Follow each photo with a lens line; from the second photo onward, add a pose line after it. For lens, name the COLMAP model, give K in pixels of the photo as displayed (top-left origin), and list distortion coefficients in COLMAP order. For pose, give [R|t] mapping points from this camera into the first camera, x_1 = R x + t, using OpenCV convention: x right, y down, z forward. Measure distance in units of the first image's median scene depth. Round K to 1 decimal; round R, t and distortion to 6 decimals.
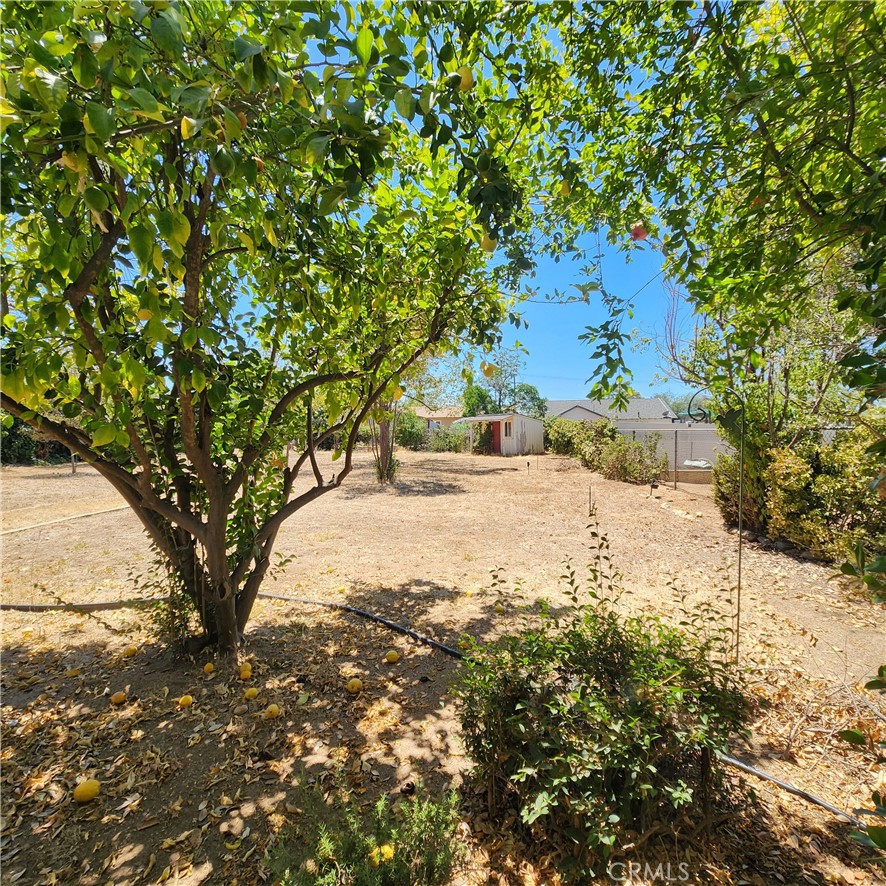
lens RADIAL K [[482.0, 0, 440.1], [0, 482.0, 442.7], [0, 0, 1]] dist [0.000484, -0.000788]
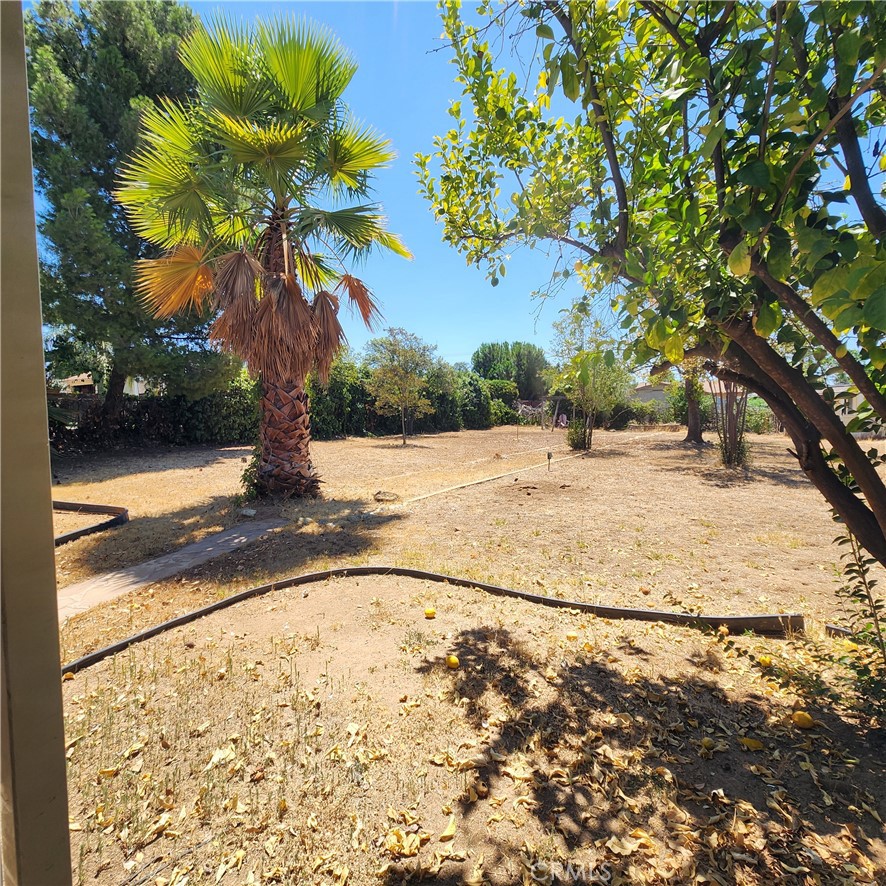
lens RADIAL K [[487.0, 0, 442.1], [0, 487.0, 443.2], [0, 0, 1]] dist [0.000427, 0.001907]
pose [[0.889572, 0.032624, -0.455628, -0.345276], [-0.012539, 0.998815, 0.047036, 0.012446], [0.456622, -0.036128, 0.888927, 0.084922]]
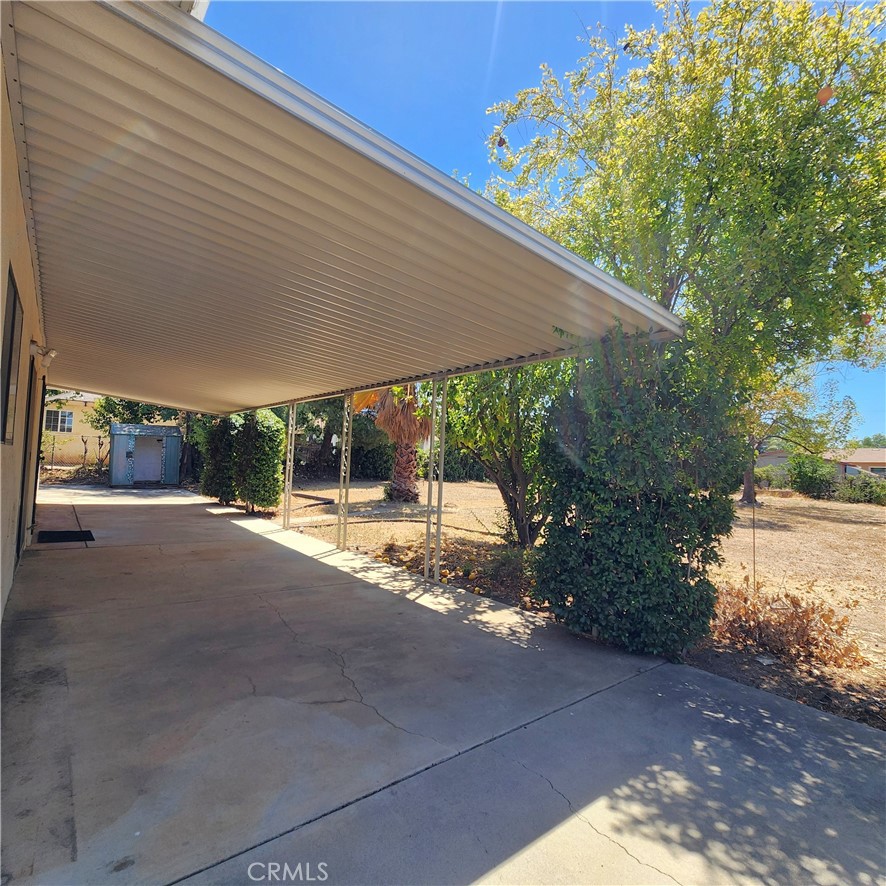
lens RADIAL K [[487.0, 0, 442.1], [0, 487.0, 443.2], [0, 0, 1]] dist [0.000427, 0.001907]
pose [[0.695004, 0.011294, -0.718917, 0.442633], [-0.067173, 0.996523, -0.049284, 0.022263], [0.715861, 0.082544, 0.693346, -0.450639]]
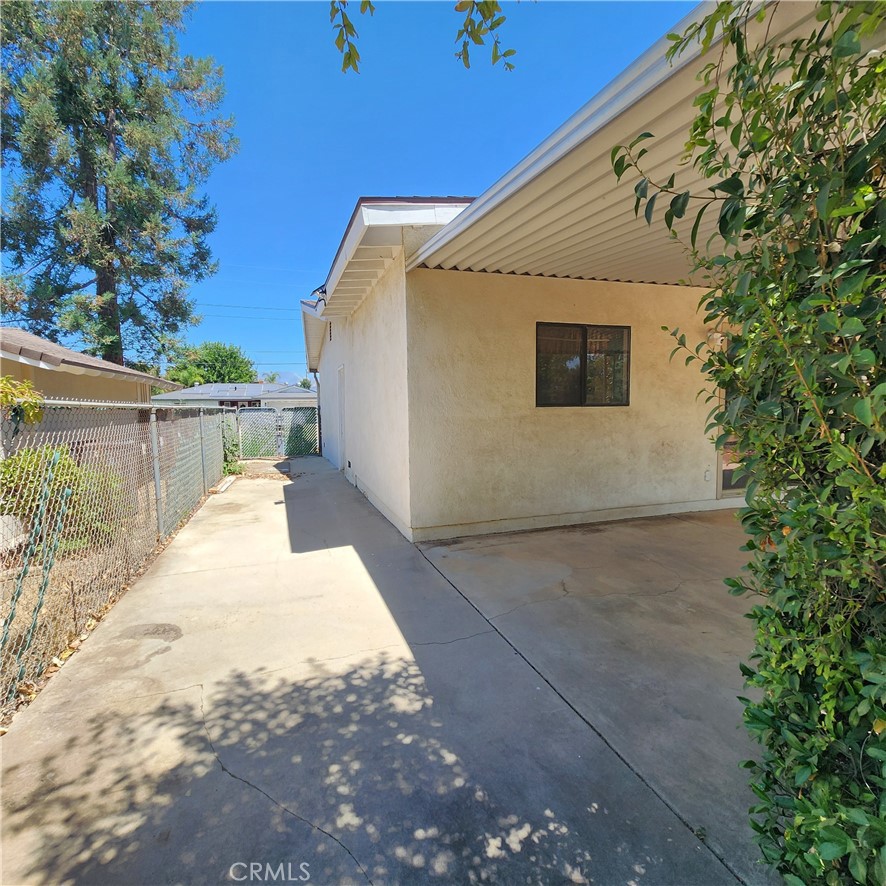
lens RADIAL K [[482.0, 0, 440.1], [0, 482.0, 442.7], [0, 0, 1]] dist [0.000484, -0.000788]
pose [[-0.912335, 0.056540, -0.405523, 0.427302], [0.013682, 0.994076, 0.107819, 0.002775], [0.409217, 0.092819, -0.907704, 0.156681]]
